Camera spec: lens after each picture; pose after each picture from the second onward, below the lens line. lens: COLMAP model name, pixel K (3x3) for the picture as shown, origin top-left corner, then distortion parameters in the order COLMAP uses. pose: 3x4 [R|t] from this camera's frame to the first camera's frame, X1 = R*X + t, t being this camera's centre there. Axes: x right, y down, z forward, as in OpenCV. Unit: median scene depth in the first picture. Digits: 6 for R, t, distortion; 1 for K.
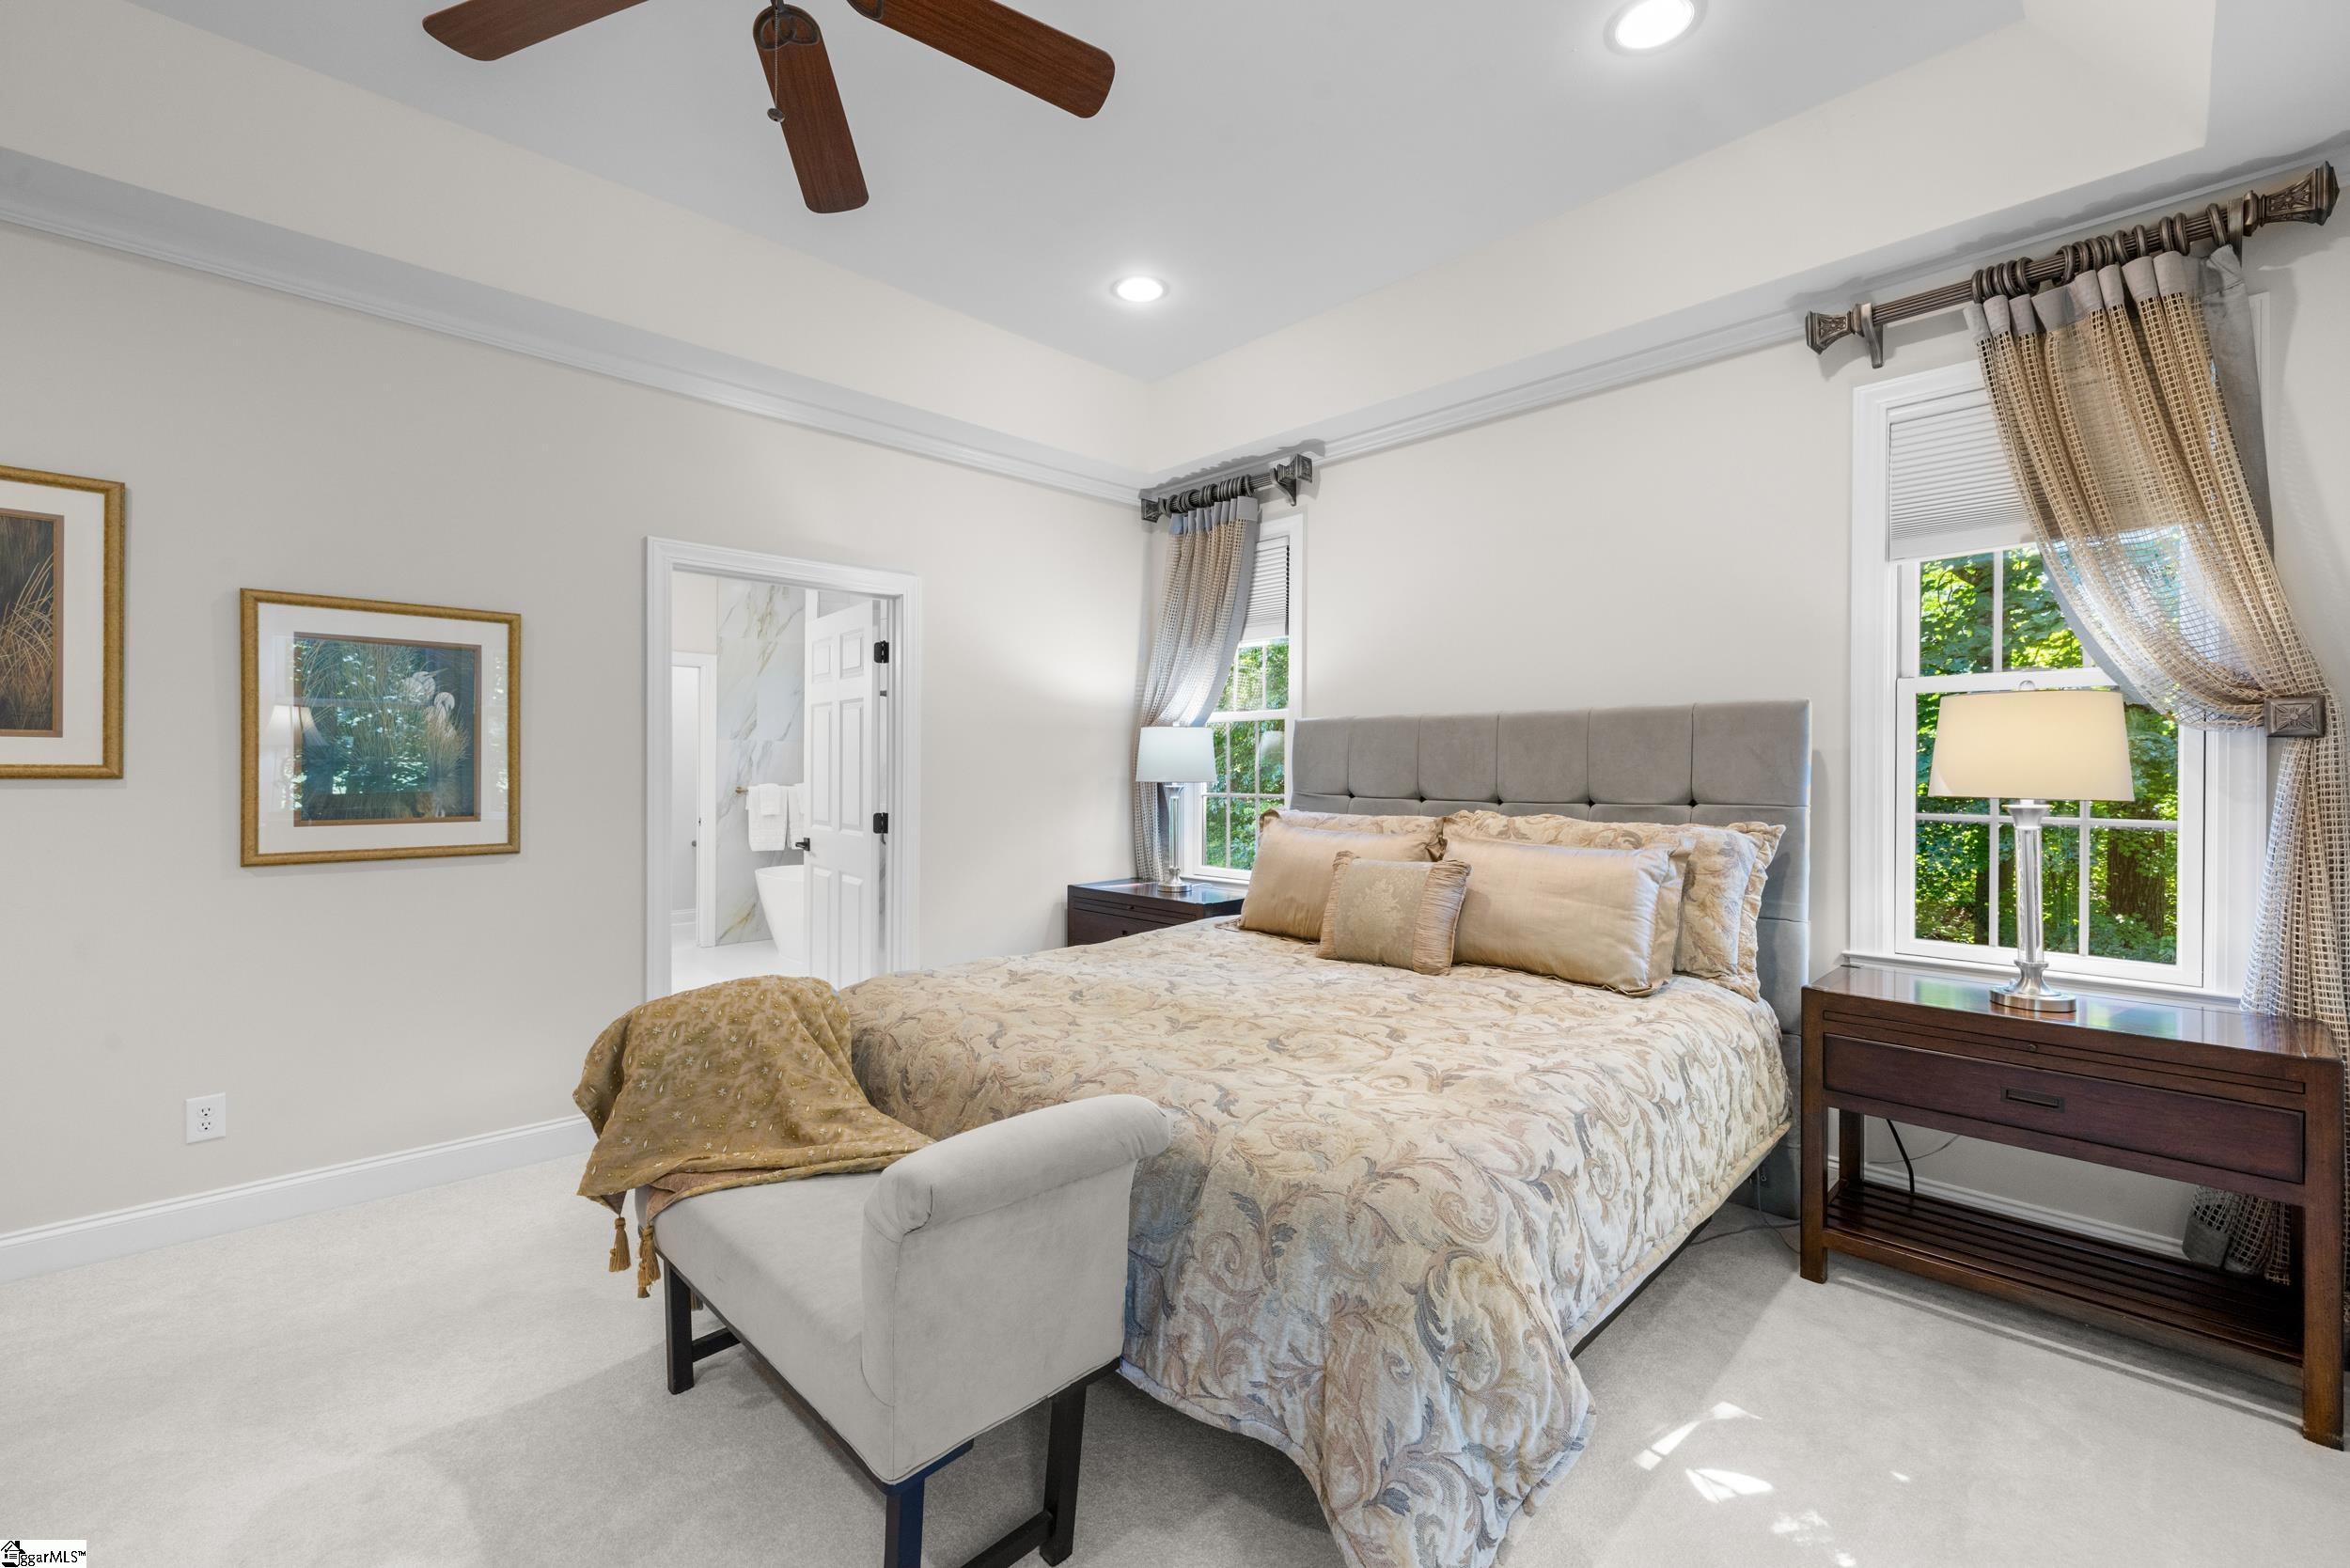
lens RADIAL K [[1001.8, 0, 1158.8], [0, 1001.8, 735.7], [0, 0, 1]] dist [-0.000852, -0.000042]
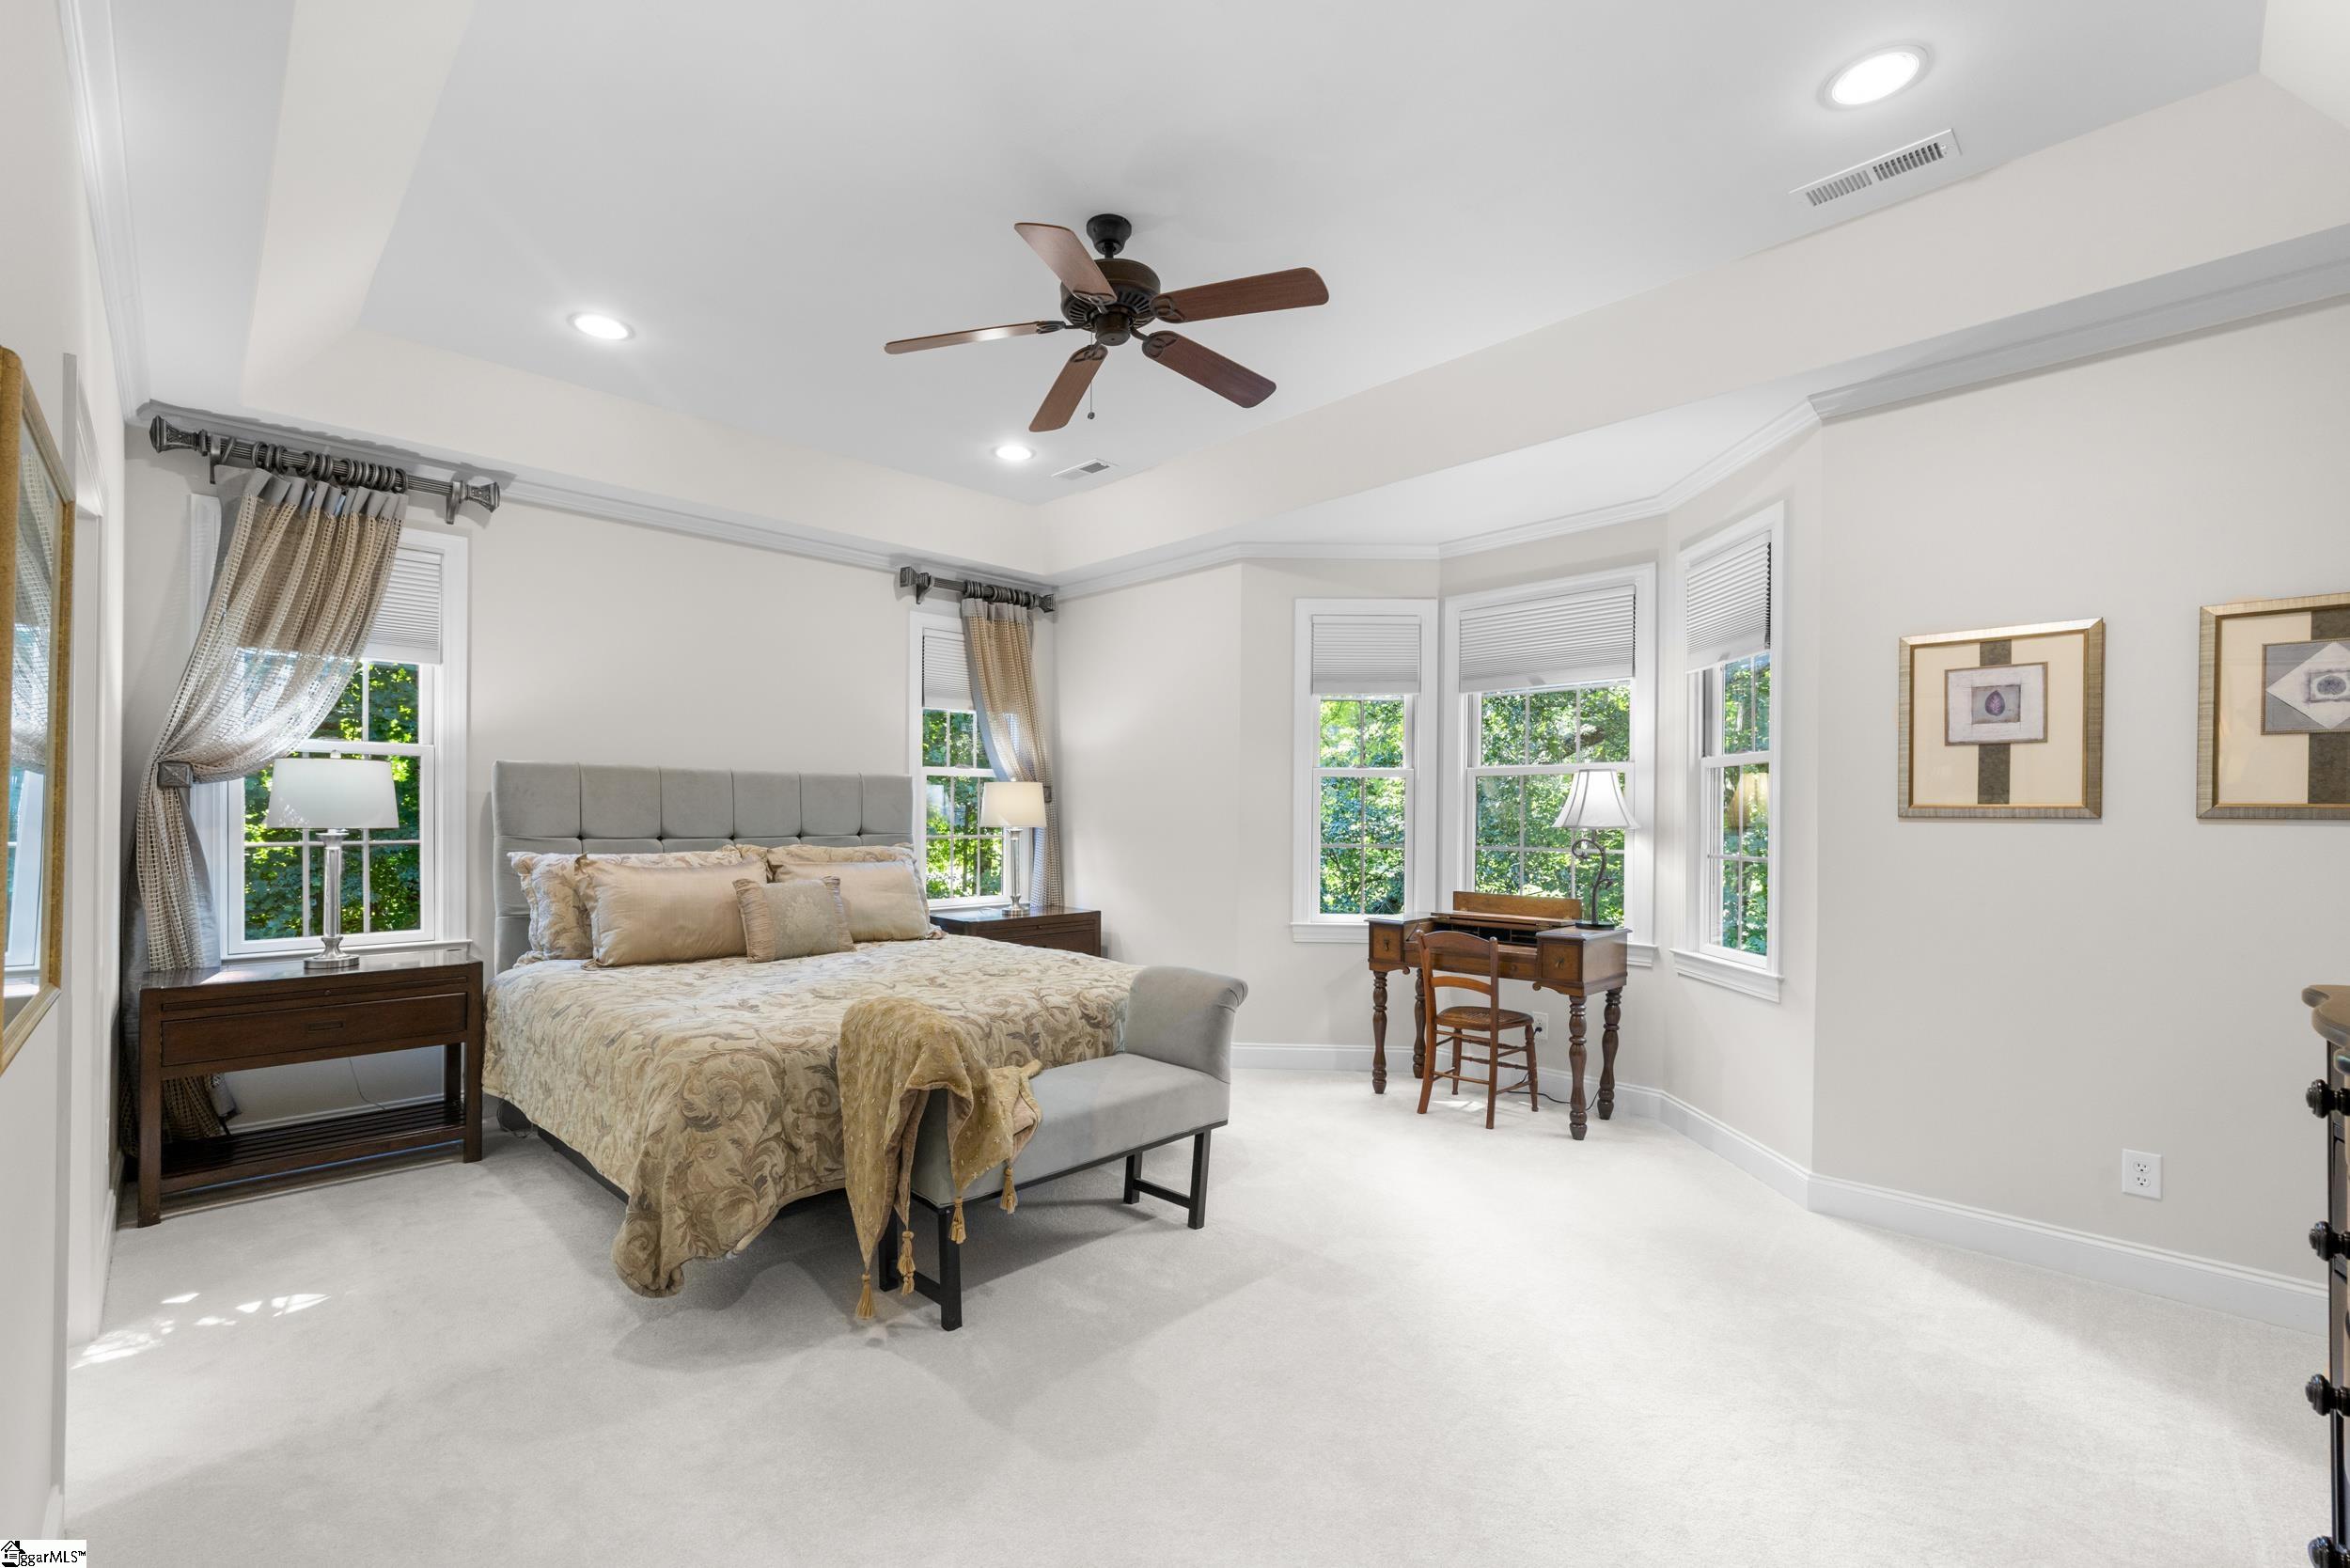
lens RADIAL K [[1001.4, 0, 1170.8], [0, 1001.4, 813.5], [0, 0, 1]] dist [-0.001722, -0.000118]
pose [[-0.010432, -0.008121, 0.999913, -0.950960], [-0.044160, 0.998995, 0.007652, -0.002485], [-0.998970, -0.044076, -0.010781, 0.414633]]
